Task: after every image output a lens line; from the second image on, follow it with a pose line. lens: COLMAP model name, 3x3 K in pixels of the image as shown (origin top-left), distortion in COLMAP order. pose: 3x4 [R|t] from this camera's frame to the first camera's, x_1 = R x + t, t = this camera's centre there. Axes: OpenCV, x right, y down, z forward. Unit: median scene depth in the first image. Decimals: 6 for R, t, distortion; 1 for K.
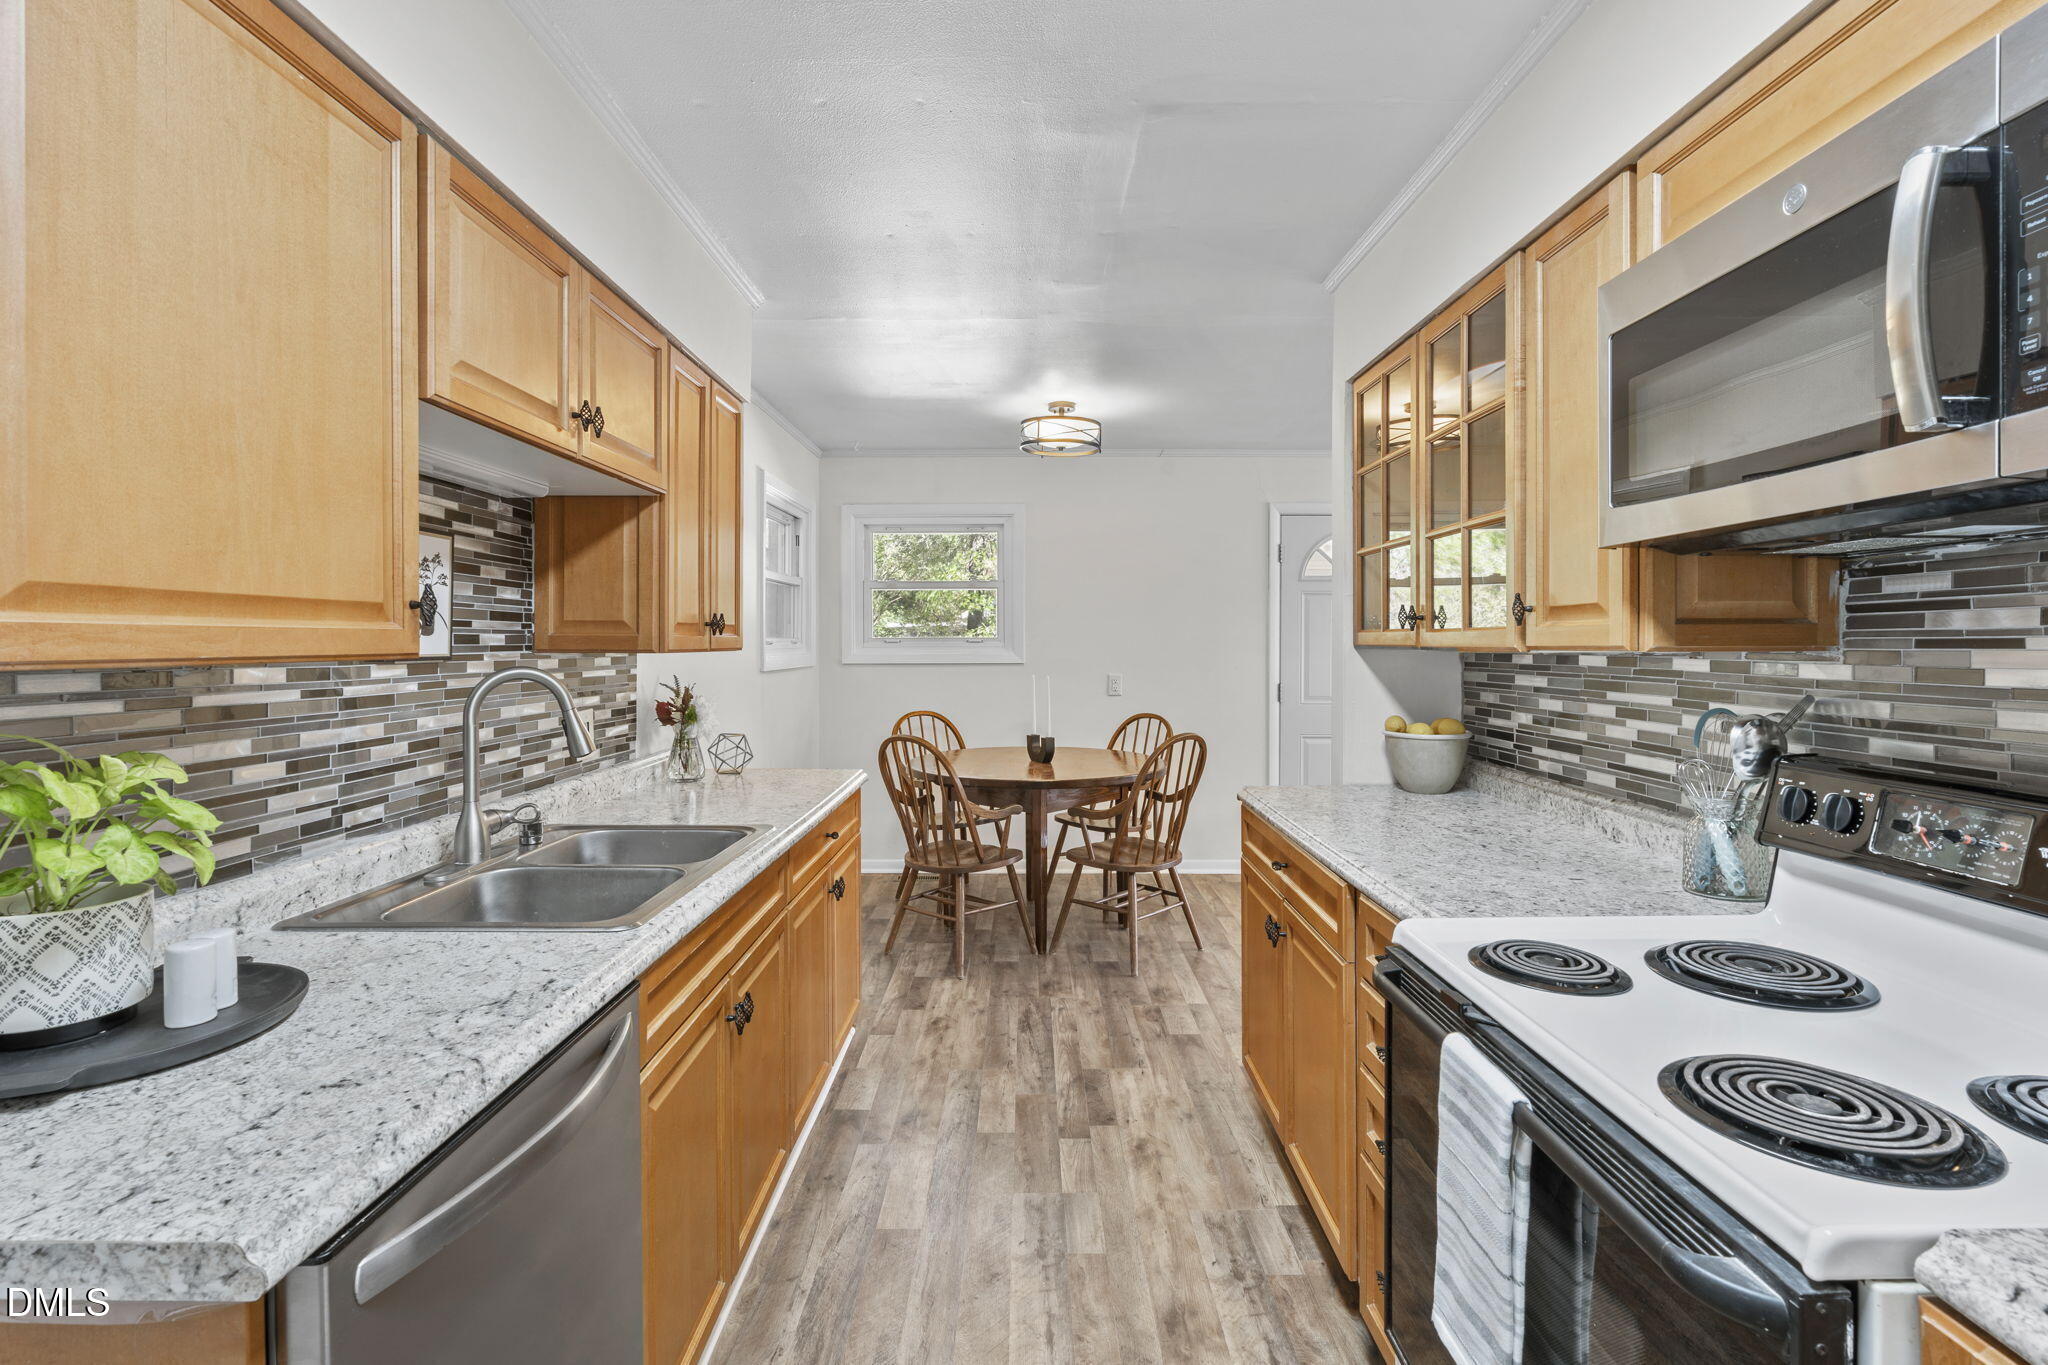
lens RADIAL K [[936.1, 0, 1017.0], [0, 936.1, 649.8], [0, 0, 1]] dist [-0.003193, 0.001104]
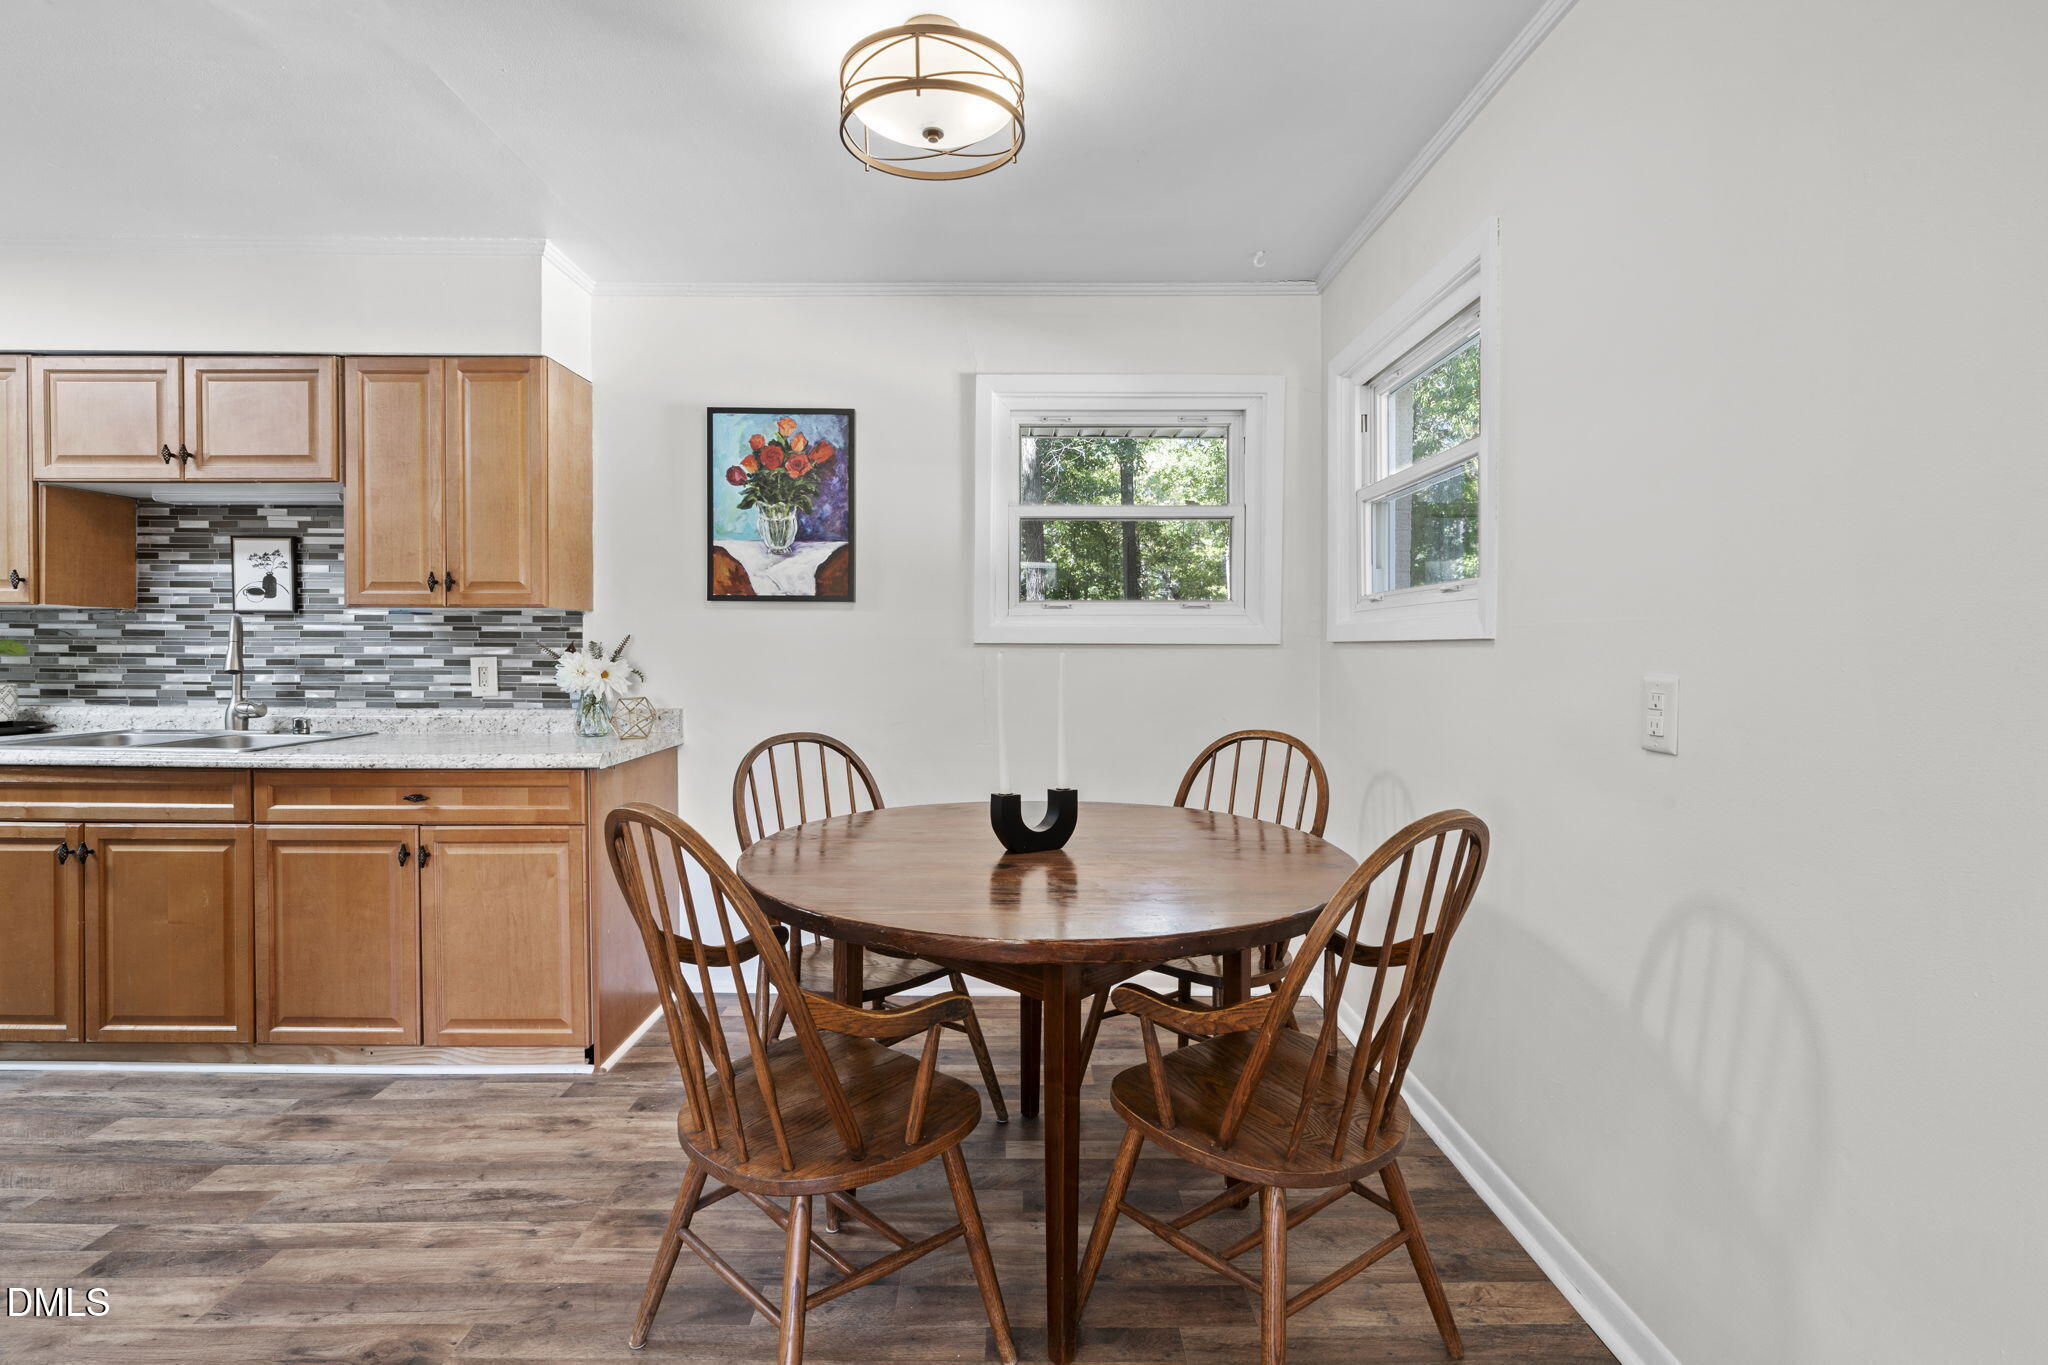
lens RADIAL K [[936.1, 0, 1019.5], [0, 936.1, 664.6], [0, 0, 1]] dist [-0.003193, 0.001104]
pose [[0.014096, 0.019745, -0.999706, 0.607299], [-0.012122, 0.999735, 0.019575, 0.030979], [0.999827, 0.011842, 0.014331, 1.290018]]
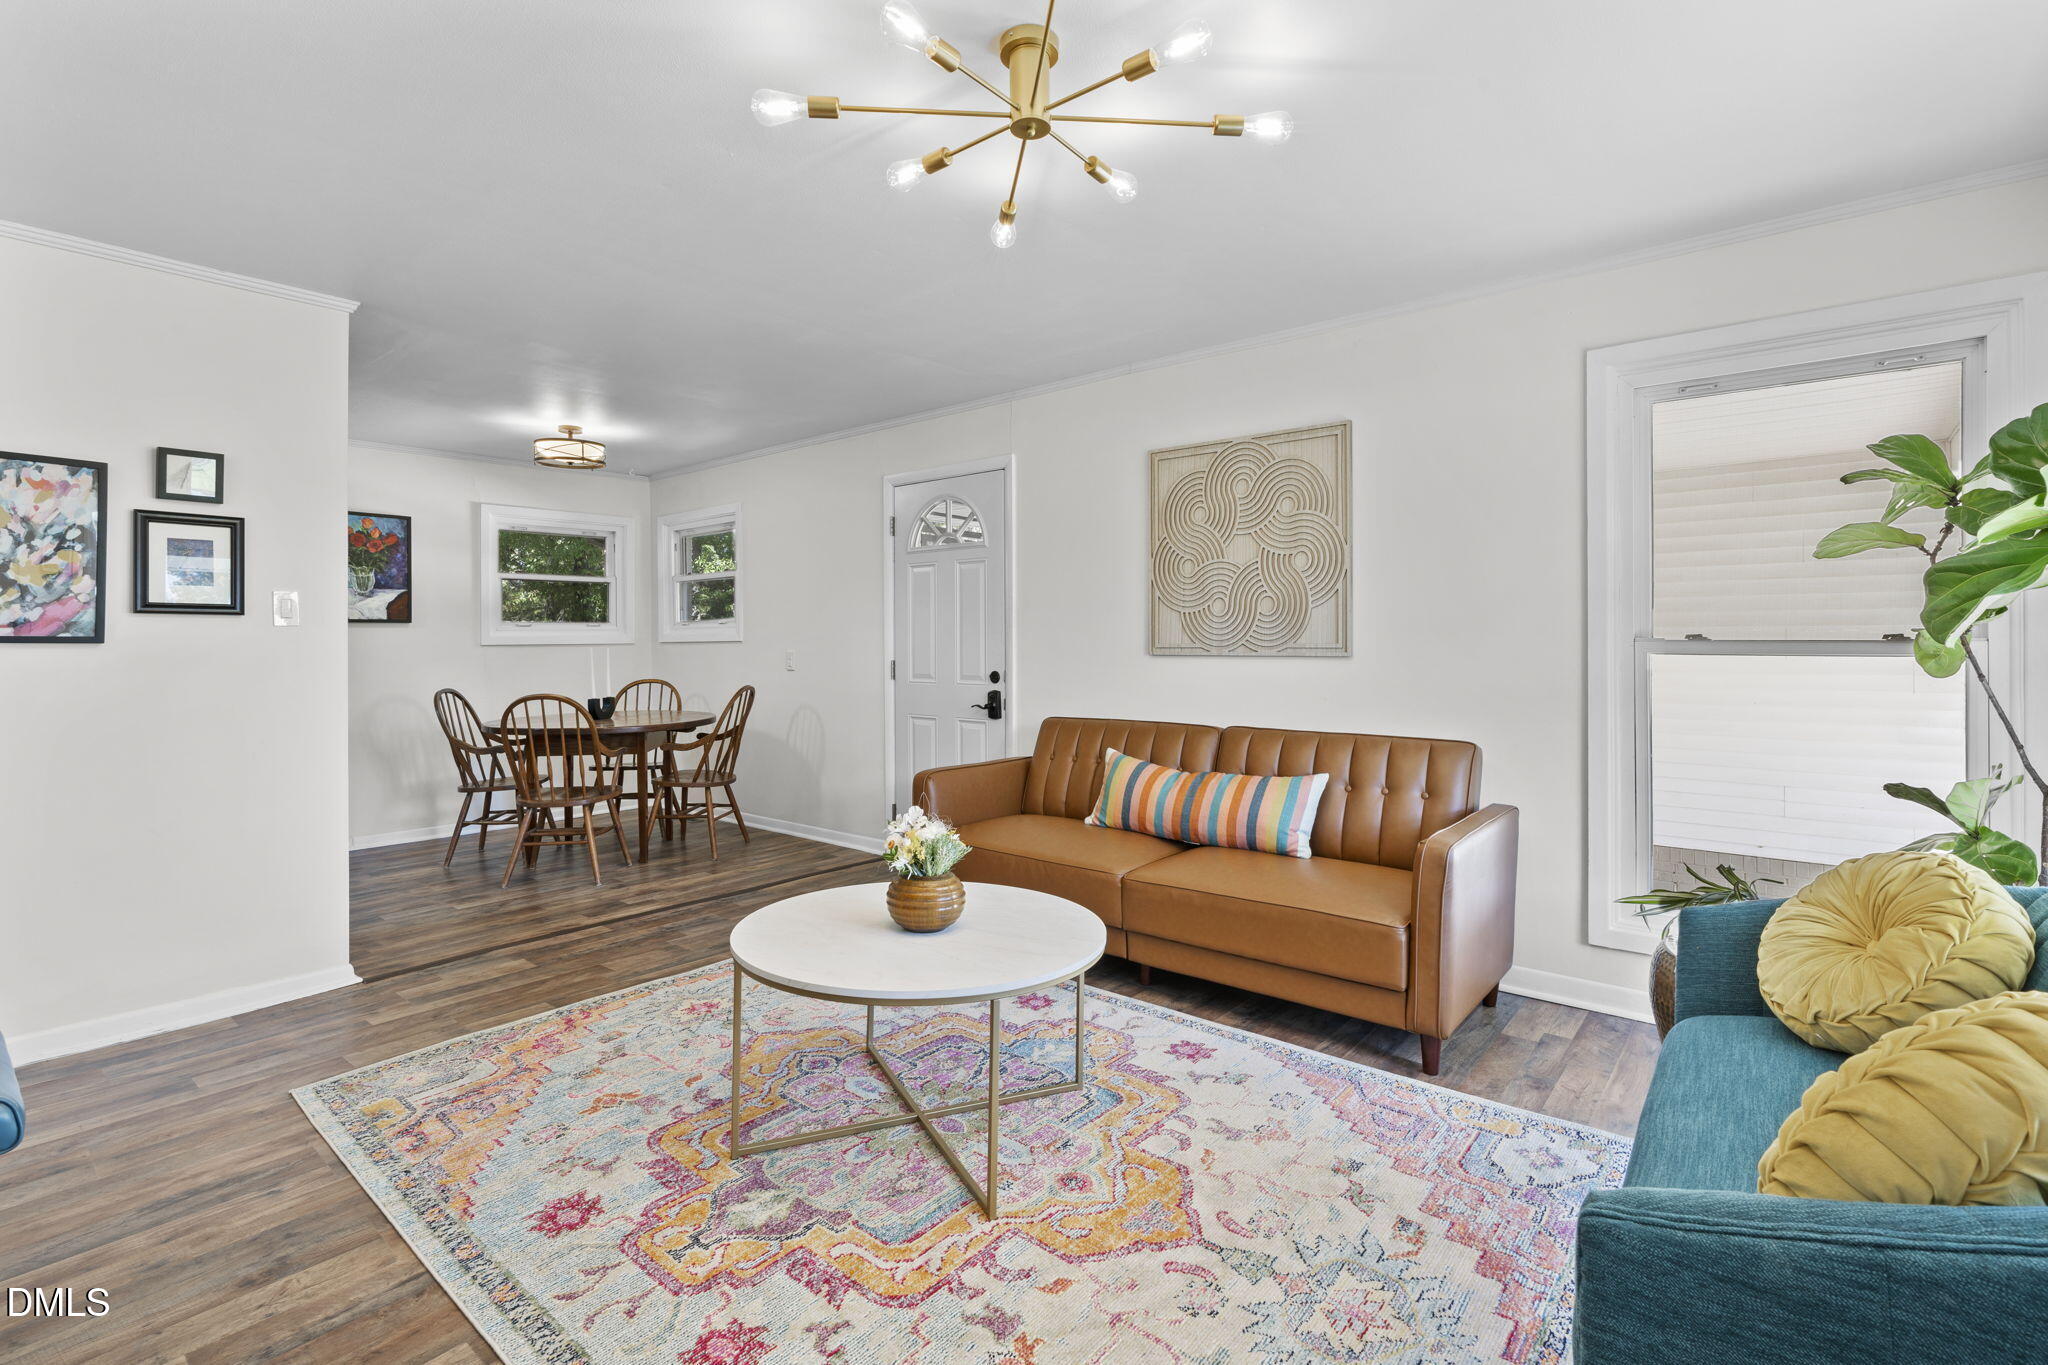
lens RADIAL K [[936.1, 0, 1006.8], [0, 936.1, 644.1], [0, 0, 1]] dist [-0.003193, 0.001104]
pose [[0.766219, -0.004018, -0.642567, 1.583670], [0.003117, 0.999992, -0.002536, 0.034843], [0.642572, -0.000059, 0.766226, 0.532021]]
